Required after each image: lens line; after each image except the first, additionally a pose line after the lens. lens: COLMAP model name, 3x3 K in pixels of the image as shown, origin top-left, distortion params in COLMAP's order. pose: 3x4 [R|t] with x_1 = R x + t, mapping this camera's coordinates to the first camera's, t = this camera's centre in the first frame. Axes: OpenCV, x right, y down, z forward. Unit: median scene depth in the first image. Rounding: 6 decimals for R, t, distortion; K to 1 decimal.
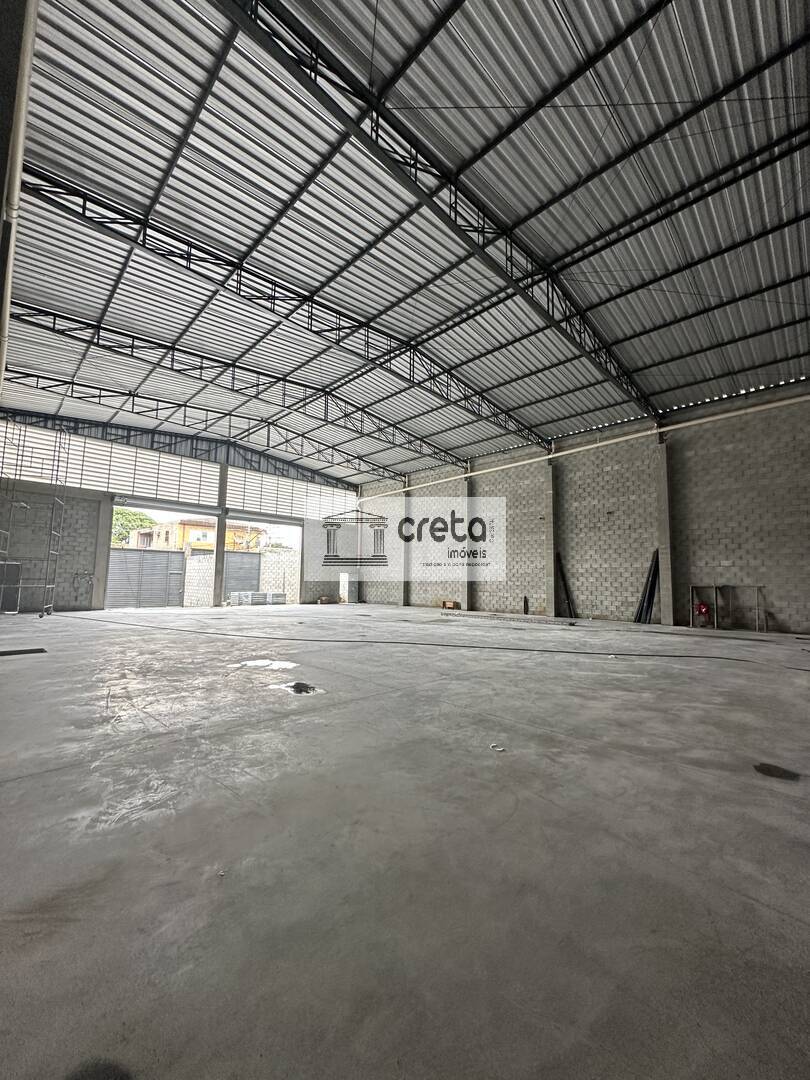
lens RADIAL K [[426.1, 0, 417.6], [0, 426.1, 536.0], [0, 0, 1]] dist [-0.017993, 0.000086]
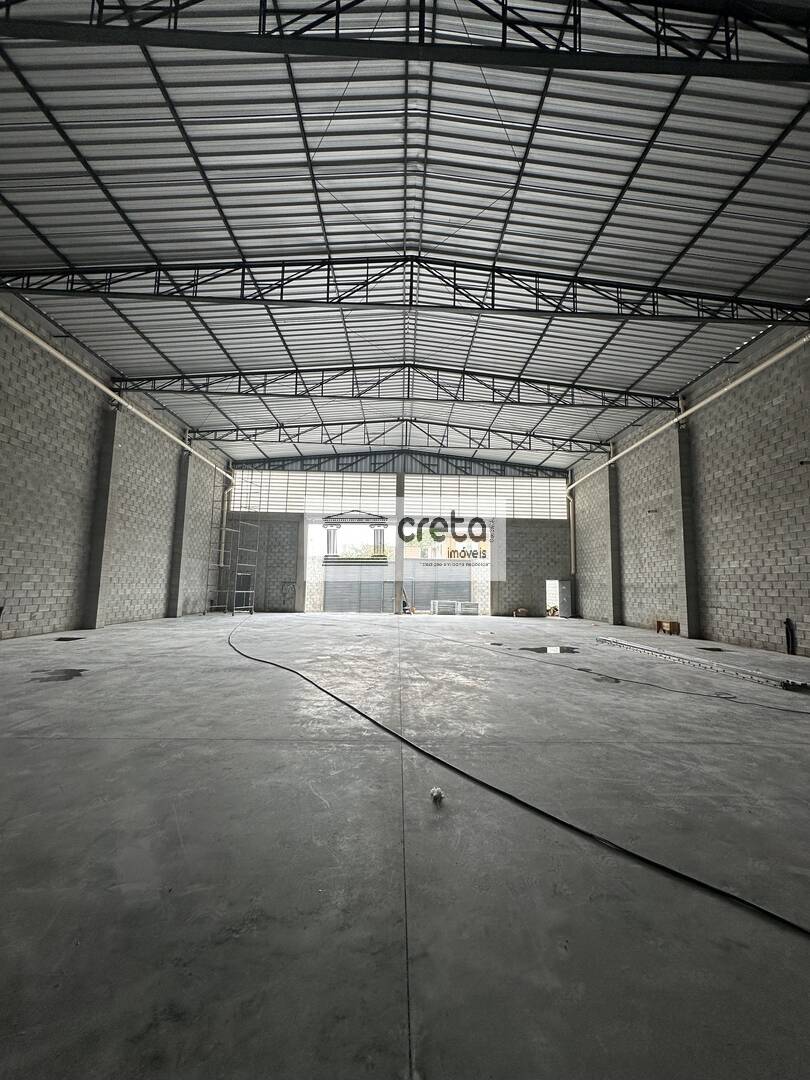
lens RADIAL K [[428.7, 0, 388.9], [0, 428.7, 541.0], [0, 0, 1]] dist [-0.000775, -0.000116]
pose [[0.708694, -0.076120, -0.701398, 0.260466], [0.065998, 0.996956, -0.041510, 0.036902], [0.702422, -0.016873, 0.711560, 0.285033]]
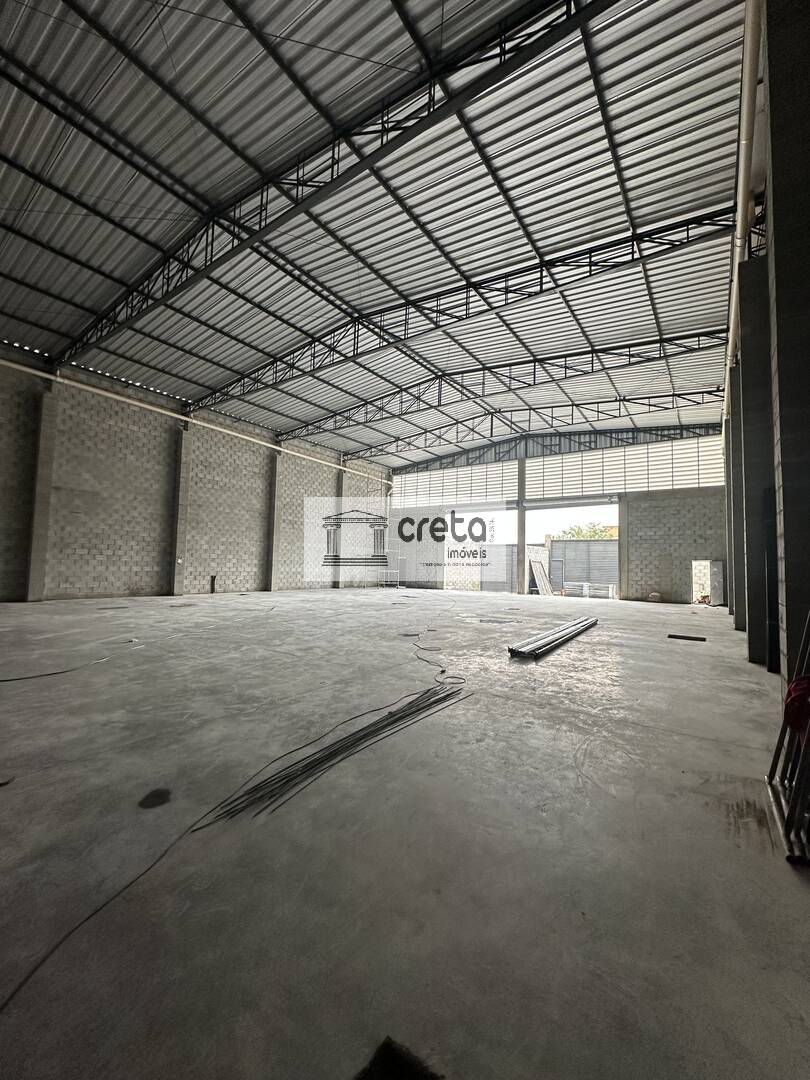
lens RADIAL K [[435.3, 0, 404.9], [0, 435.3, 529.8], [0, 0, 1]] dist [-0.003291, -0.000537]
pose [[0.149335, -0.094422, -0.984268, 0.615789], [0.084057, 0.993039, -0.082510, 0.079404], [0.985207, -0.070413, 0.156233, 0.609815]]
